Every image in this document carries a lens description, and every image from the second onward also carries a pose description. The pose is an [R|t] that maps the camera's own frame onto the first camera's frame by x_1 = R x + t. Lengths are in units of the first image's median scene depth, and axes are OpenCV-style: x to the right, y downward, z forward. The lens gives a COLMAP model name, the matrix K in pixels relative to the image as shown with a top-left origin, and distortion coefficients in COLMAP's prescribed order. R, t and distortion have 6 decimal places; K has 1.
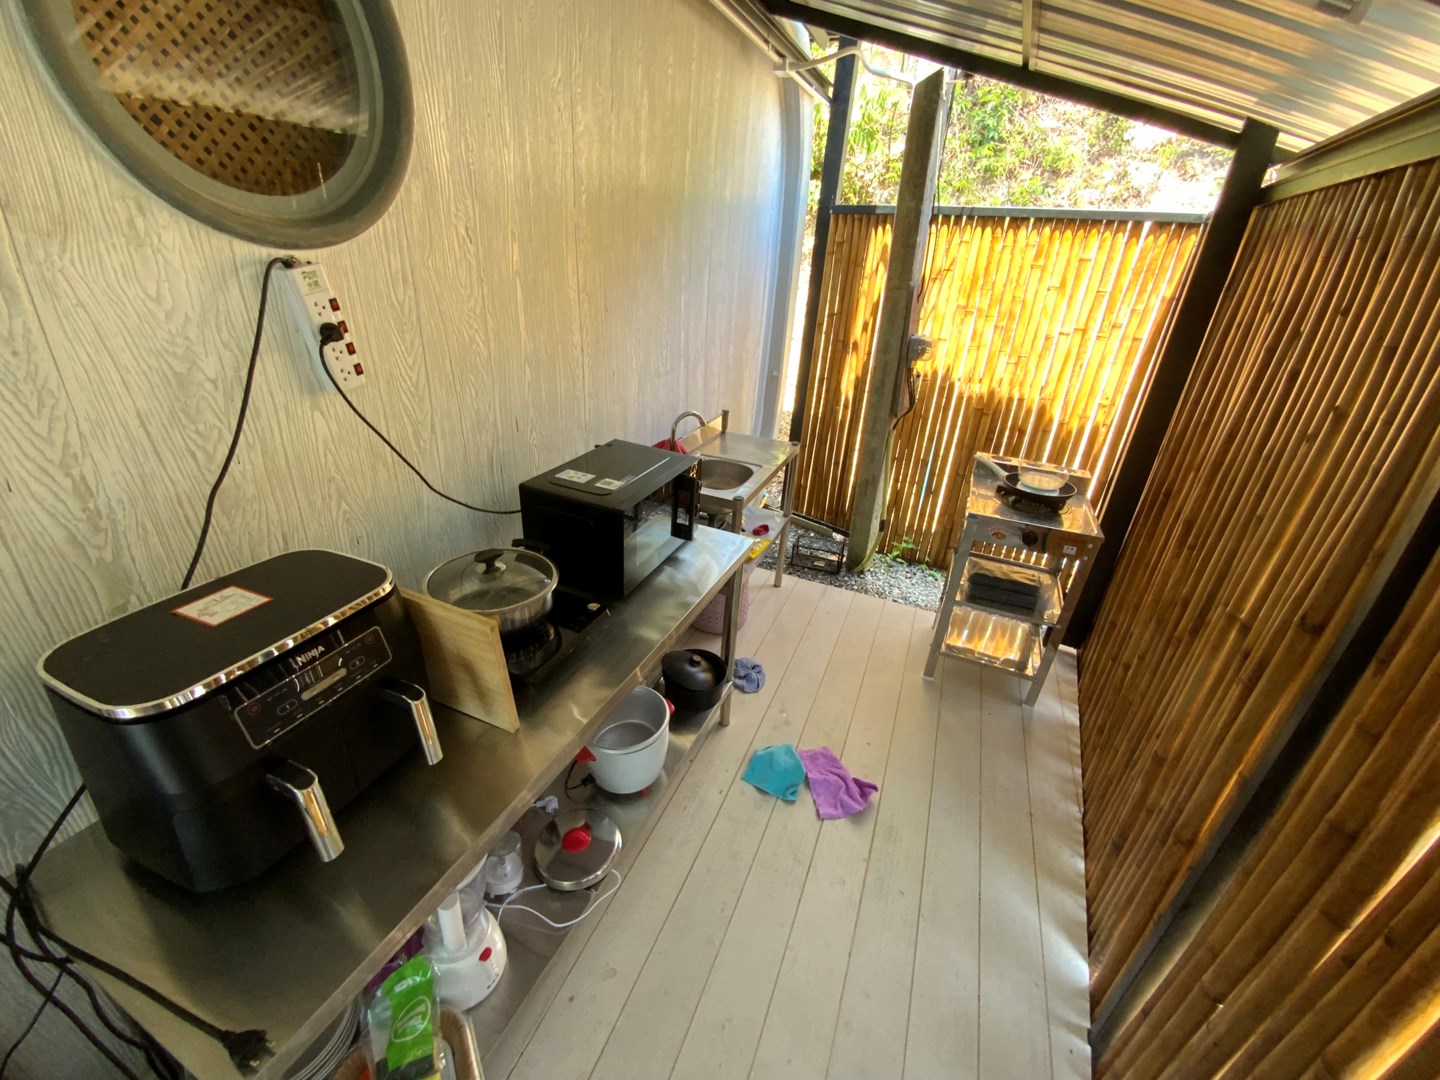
lens RADIAL K [[587.4, 0, 720.0], [0, 587.4, 540.0], [0, 0, 1]] dist [0.009667, -0.009670]
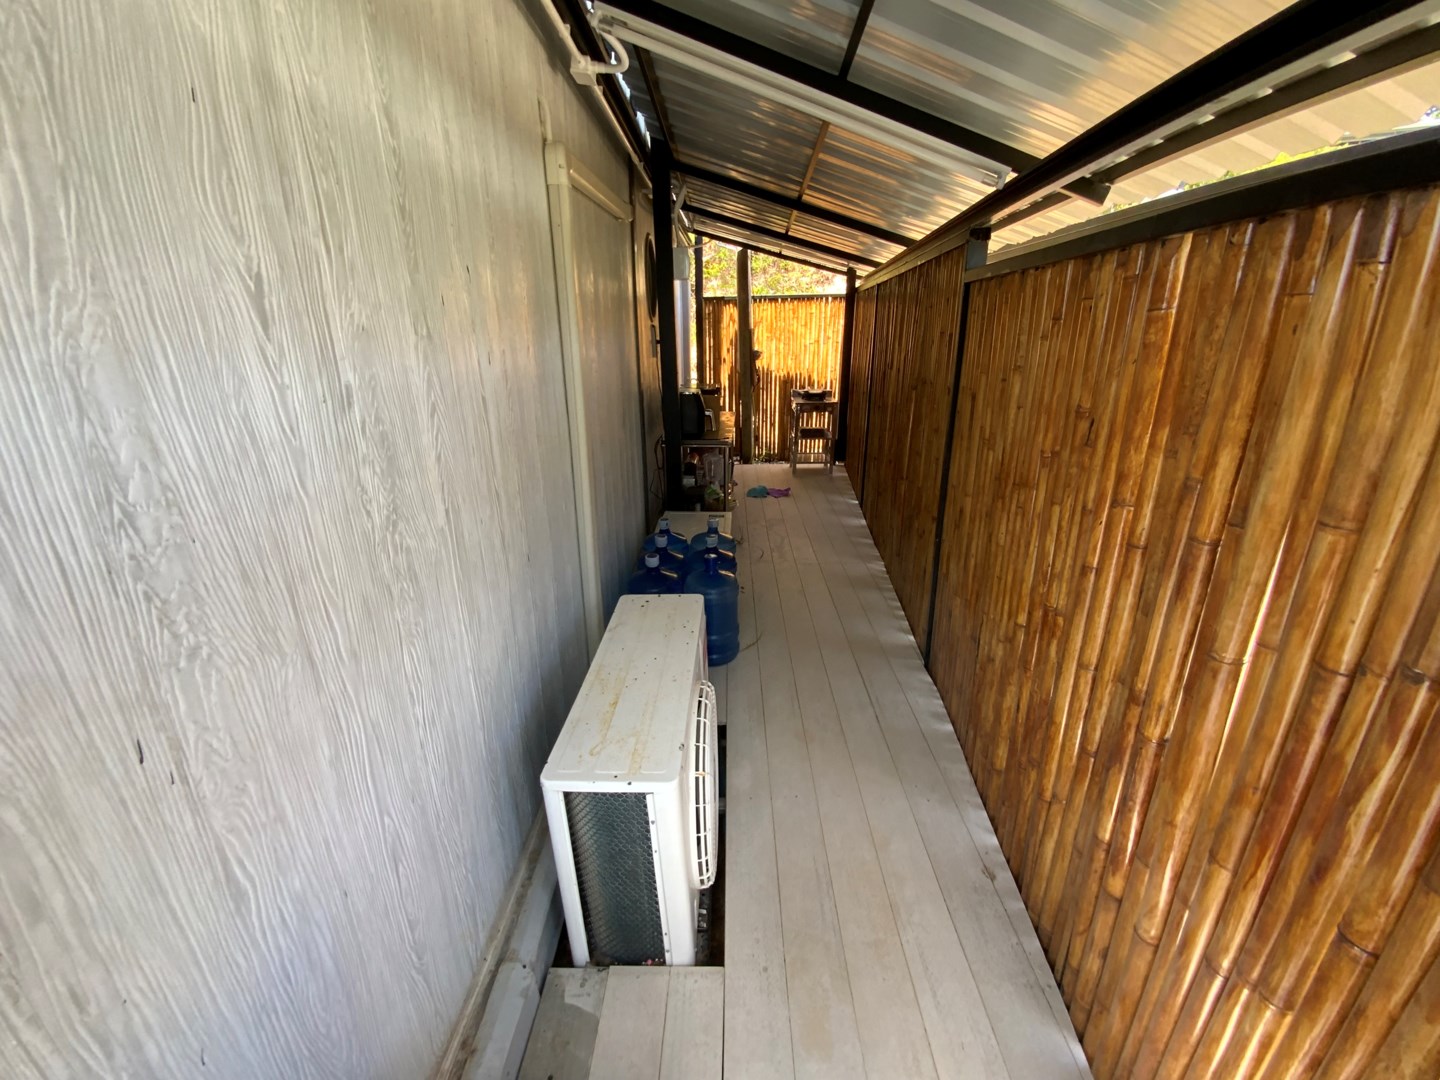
lens RADIAL K [[587.4, 0, 720.0], [0, 587.4, 540.0], [0, 0, 1]] dist [0.009667, -0.009670]
pose [[0.931800, -0.181916, 0.314093, -0.675396], [0.214632, 0.973992, -0.072618, 0.537207], [-0.292714, 0.135080, 0.946611, -1.073523]]
